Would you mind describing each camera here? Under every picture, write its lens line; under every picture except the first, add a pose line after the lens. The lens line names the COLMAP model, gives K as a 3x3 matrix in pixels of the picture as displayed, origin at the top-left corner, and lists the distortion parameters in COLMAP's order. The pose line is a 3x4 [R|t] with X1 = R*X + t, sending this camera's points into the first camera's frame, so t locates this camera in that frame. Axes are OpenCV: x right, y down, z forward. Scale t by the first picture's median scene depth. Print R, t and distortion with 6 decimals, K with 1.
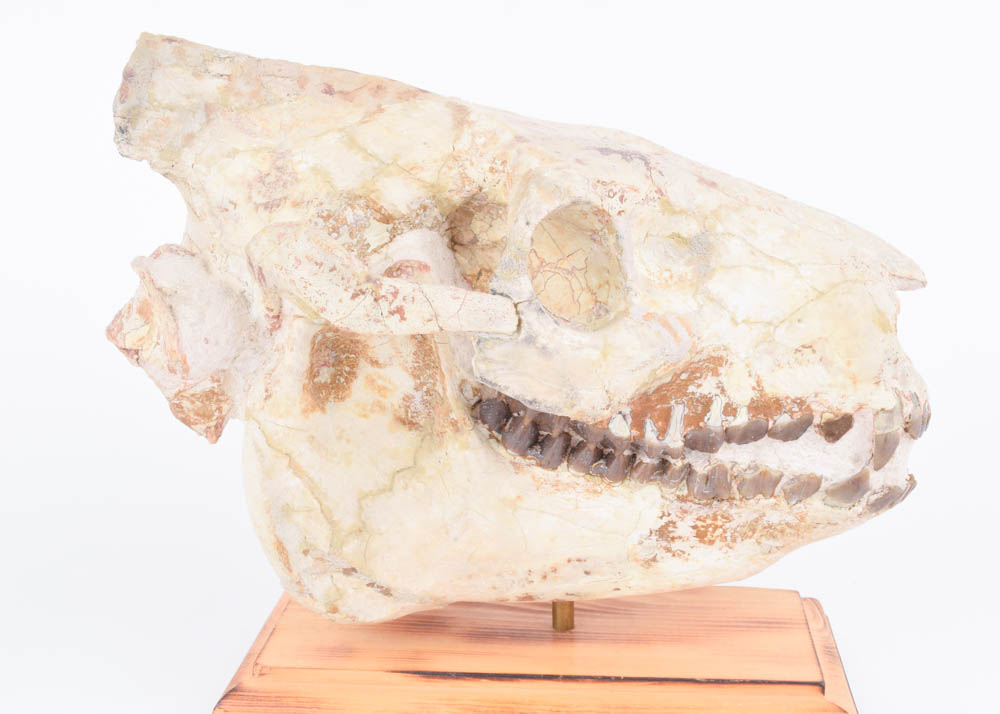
lens RADIAL K [[1510.2, 0, 500.0], [0, 1510.2, 357.0], [0, 0, 1]] dist [-0.024143, -0.020872]
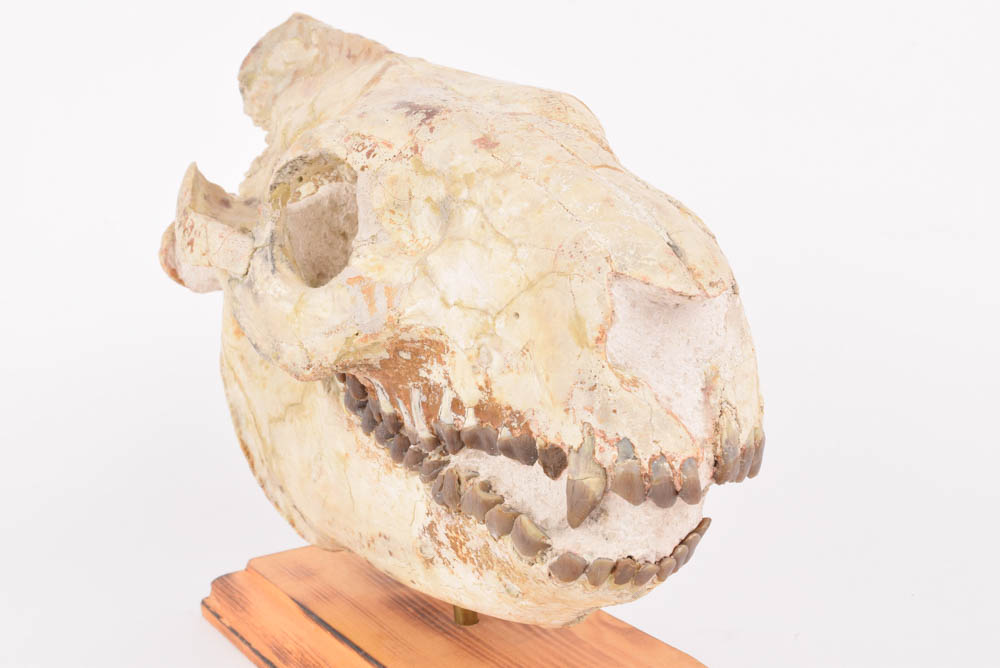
lens RADIAL K [[1330.4, 0, 500.0], [0, 1330.4, 334.0], [0, 0, 1]] dist [-0.012949, -0.000830]
pose [[0.507939, 0.139408, -0.850038, 0.804761], [-0.165348, 0.984246, 0.062615, -0.057457], [0.845375, 0.108747, 0.522987, 0.624810]]
